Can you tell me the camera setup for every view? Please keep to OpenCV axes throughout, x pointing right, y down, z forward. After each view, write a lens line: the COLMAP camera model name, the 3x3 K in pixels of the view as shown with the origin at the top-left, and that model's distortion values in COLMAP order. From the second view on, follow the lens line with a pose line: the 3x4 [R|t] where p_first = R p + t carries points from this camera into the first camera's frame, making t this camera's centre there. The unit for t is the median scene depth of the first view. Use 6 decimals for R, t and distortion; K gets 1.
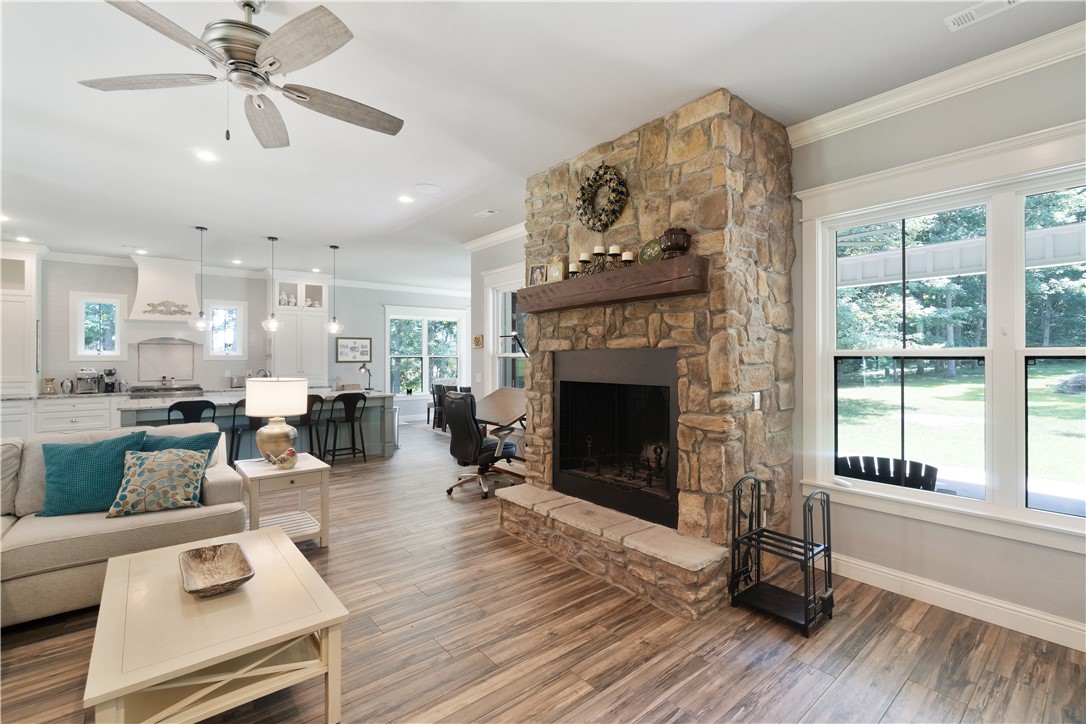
lens RADIAL K [[472.4, 0, 538.4], [0, 472.4, 359.8], [0, 0, 1]] dist [-0.000535, 0.000908]
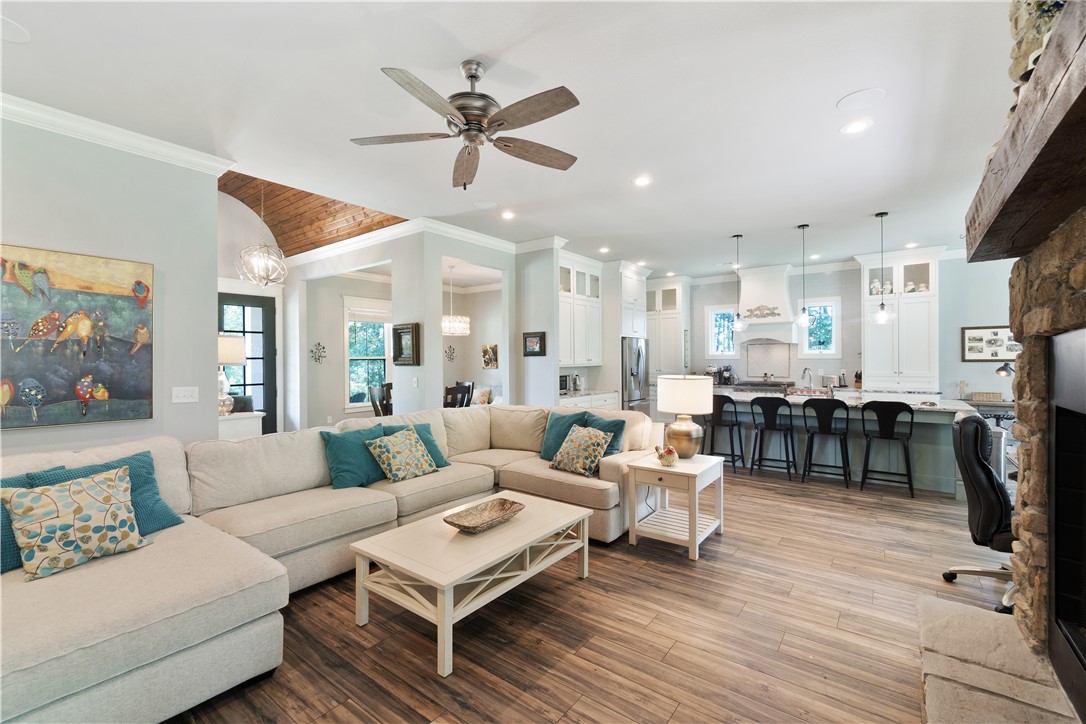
lens RADIAL K [[472.4, 0, 540.1], [0, 472.4, 360.2], [0, 0, 1]] dist [-0.000535, 0.000908]
pose [[0.236651, 0.002168, -0.971592, 0.211360], [0.001086, 0.999996, 0.002496, 0.001791], [0.971594, -0.001645, 0.236648, 0.278906]]
